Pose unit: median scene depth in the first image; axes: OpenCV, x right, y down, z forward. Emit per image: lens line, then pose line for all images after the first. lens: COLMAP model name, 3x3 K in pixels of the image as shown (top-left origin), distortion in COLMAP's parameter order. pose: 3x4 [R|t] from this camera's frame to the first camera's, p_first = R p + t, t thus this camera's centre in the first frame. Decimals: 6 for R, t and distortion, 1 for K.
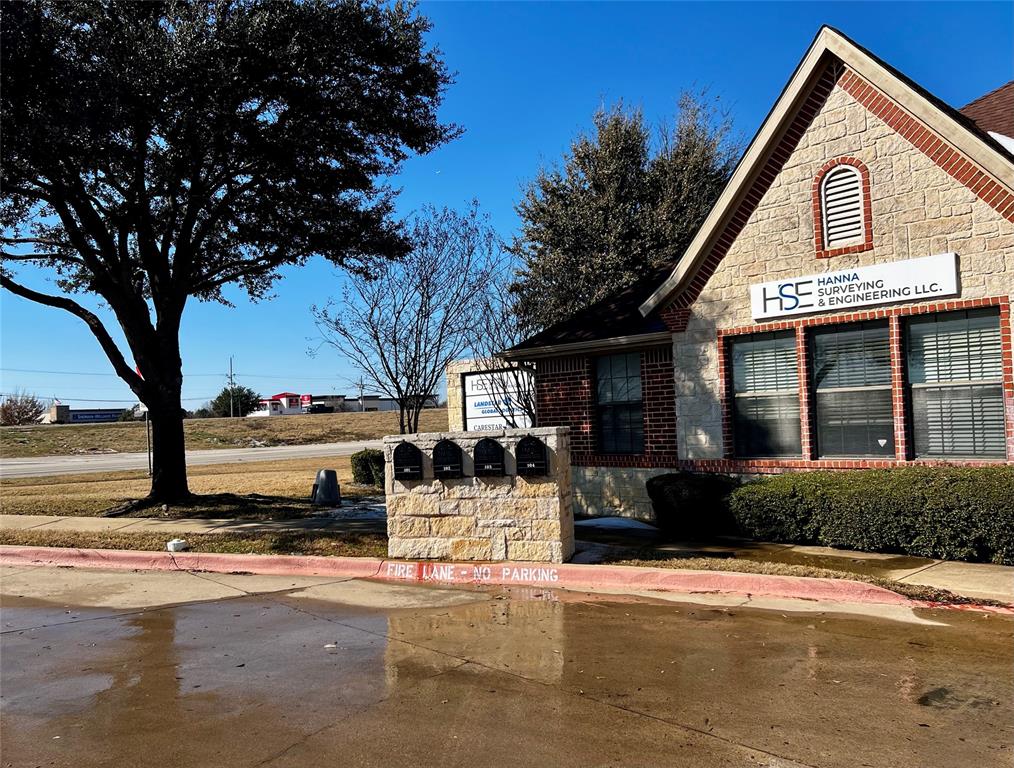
lens RADIAL K [[839.1, 0, 465.8], [0, 839.1, 399.8], [0, 0, 1]] dist [-0.003007, -0.002304]
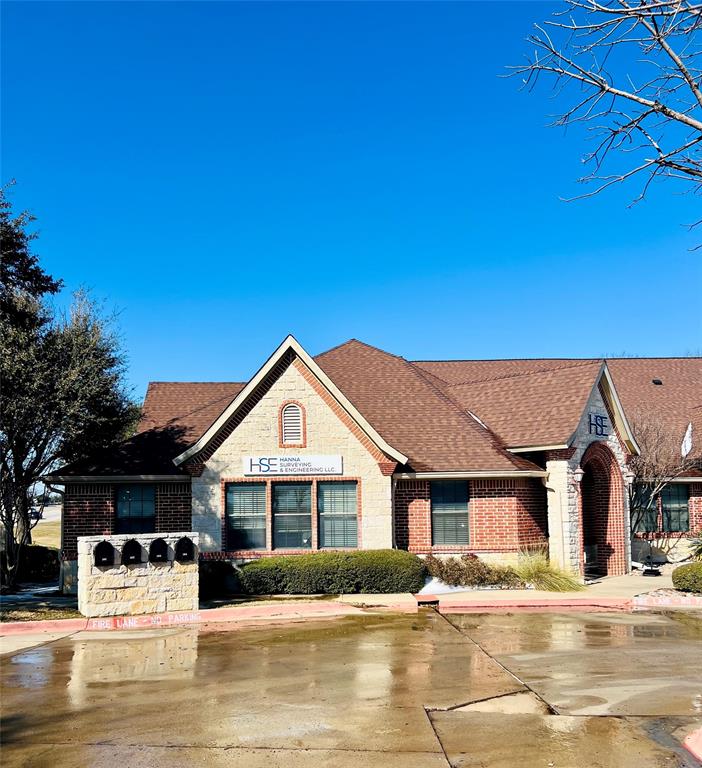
lens RADIAL K [[827.9, 0, 351.0], [0, 827.9, 384.0], [0, 0, 1]] dist [0.010099, 0.002062]
pose [[0.597738, 0.148318, 0.787852, -1.072030], [-0.031675, 0.986339, -0.161653, -0.004463], [-0.801065, 0.071671, 0.594271, -0.323122]]
